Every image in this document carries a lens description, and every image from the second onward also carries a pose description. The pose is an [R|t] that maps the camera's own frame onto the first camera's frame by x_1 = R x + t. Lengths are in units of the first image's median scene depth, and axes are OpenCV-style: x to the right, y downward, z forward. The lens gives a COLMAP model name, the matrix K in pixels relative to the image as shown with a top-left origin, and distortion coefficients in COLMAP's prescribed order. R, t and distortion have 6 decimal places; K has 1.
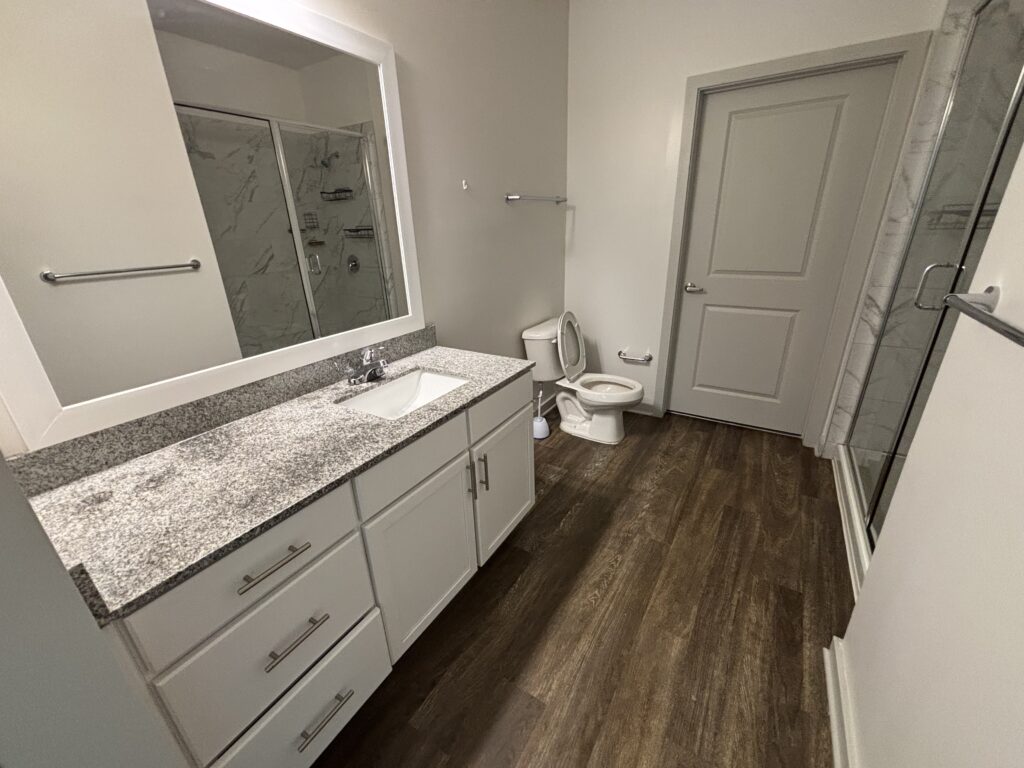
lens RADIAL K [[411.7, 0, 512.0], [0, 411.7, 384.0], [0, 0, 1]] dist [0.028611, -0.015260]
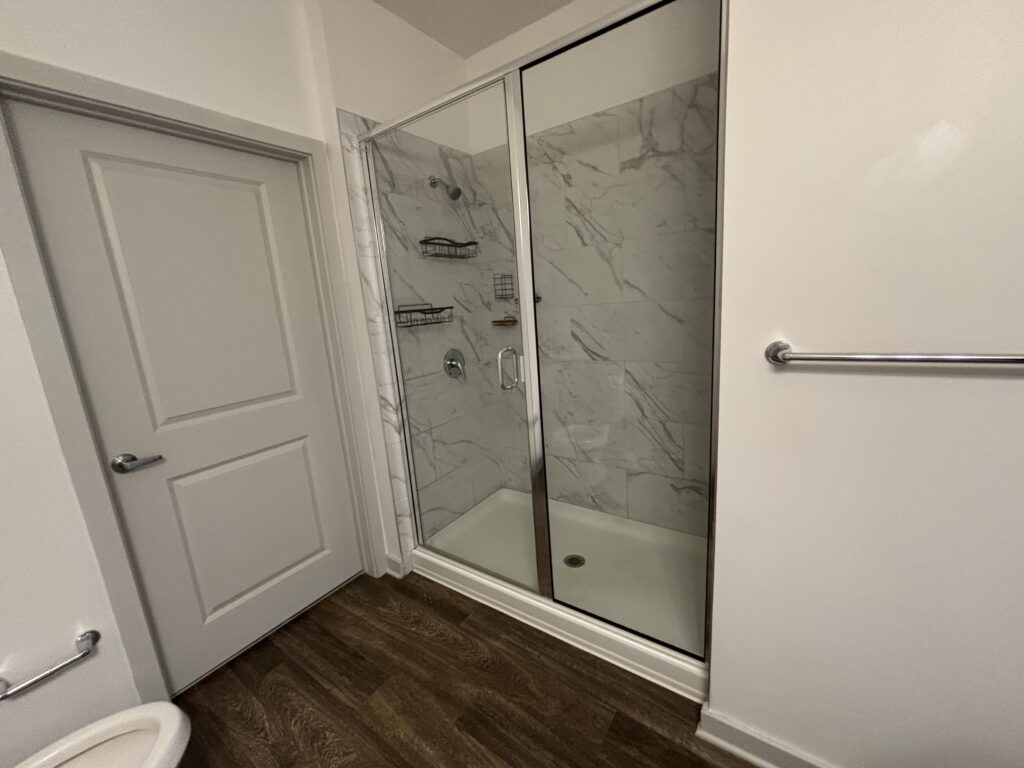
lens RADIAL K [[411.7, 0, 512.0], [0, 411.7, 384.0], [0, 0, 1]] dist [0.028611, -0.015260]
pose [[0.058137, -0.169830, 0.983757, -0.032509], [0.432642, 0.892364, 0.128484, -0.212944], [-0.899689, 0.418145, 0.125355, 0.565750]]
